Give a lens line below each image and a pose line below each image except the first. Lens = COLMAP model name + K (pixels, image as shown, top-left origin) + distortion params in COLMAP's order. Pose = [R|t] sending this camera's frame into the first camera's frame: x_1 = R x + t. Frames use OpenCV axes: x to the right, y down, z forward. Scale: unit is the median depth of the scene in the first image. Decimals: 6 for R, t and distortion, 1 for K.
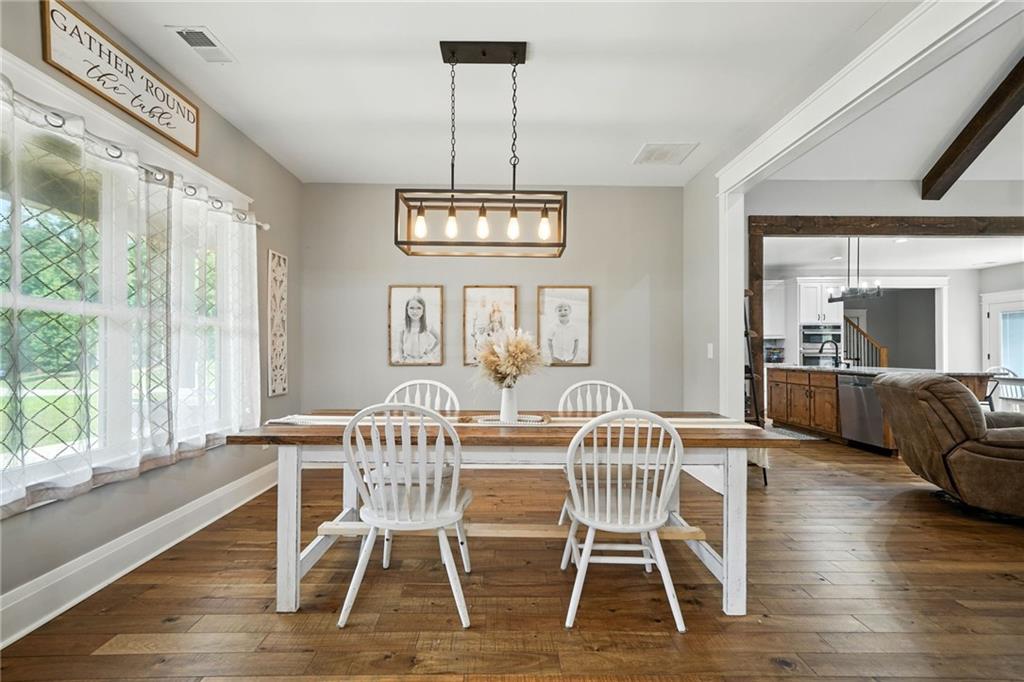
lens RADIAL K [[453.5, 0, 501.7], [0, 453.5, 350.1], [0, 0, 1]] dist [0.001747, 0.001678]
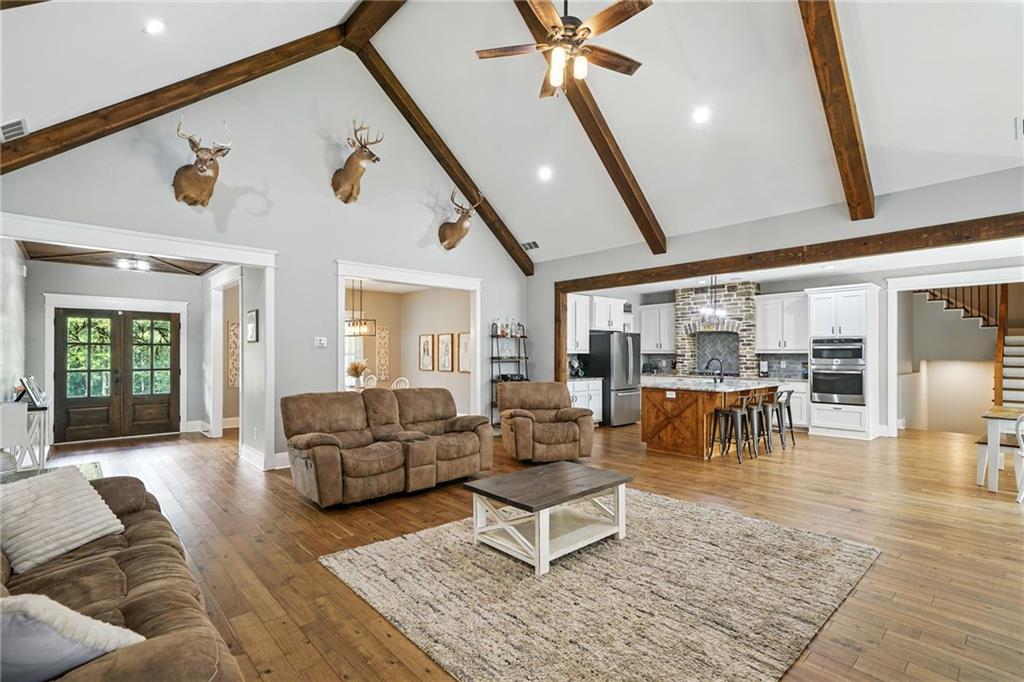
lens RADIAL K [[471.0, 0, 513.4], [0, 471.0, 351.2], [0, 0, 1]] dist [0.005102, 0.000580]
pose [[0.668326, -0.004711, -0.743854, 1.828234], [0.002568, 0.999989, -0.004027, -0.051085], [0.743864, 0.000781, 0.668331, -0.235307]]
